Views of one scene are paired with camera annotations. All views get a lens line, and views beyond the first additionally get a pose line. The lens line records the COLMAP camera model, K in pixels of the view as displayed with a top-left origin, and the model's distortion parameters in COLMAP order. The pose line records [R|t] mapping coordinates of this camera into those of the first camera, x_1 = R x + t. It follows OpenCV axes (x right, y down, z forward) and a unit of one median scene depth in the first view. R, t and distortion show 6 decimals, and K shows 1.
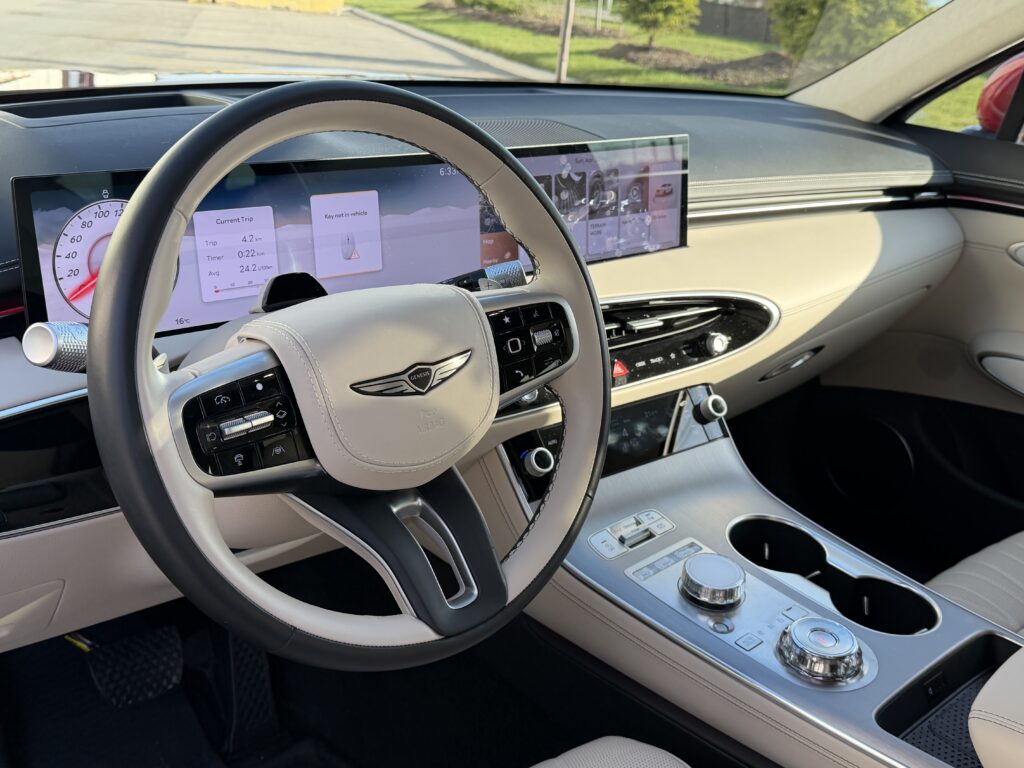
lens RADIAL K [[1046.6, 0, 506.7], [0, 1046.6, 384.2], [0, 0, 1]] dist [0.090765, 0.000000]
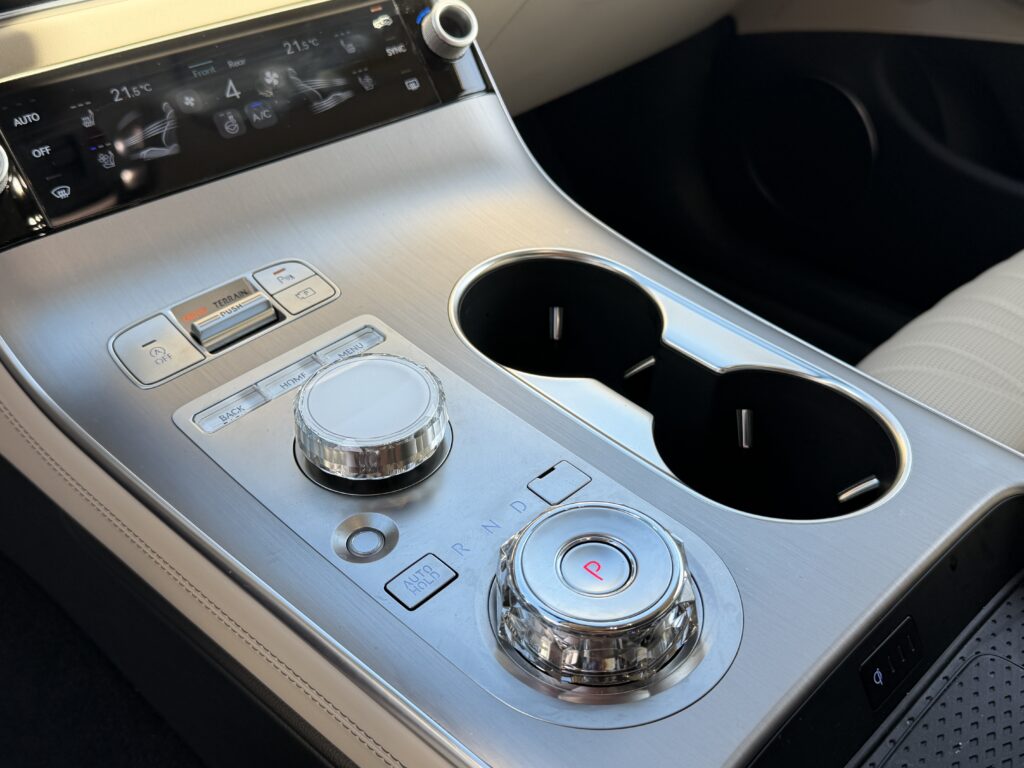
lens RADIAL K [[1046.6, 0, 515.7], [0, 1046.6, 387.2], [0, 0, 1]] dist [0.090765, 0.000000]
pose [[0.995920, -0.088162, 0.019249, 0.232677], [0.080864, 0.966590, 0.243238, 0.074693], [-0.040050, -0.240689, 0.969776, 0.571795]]
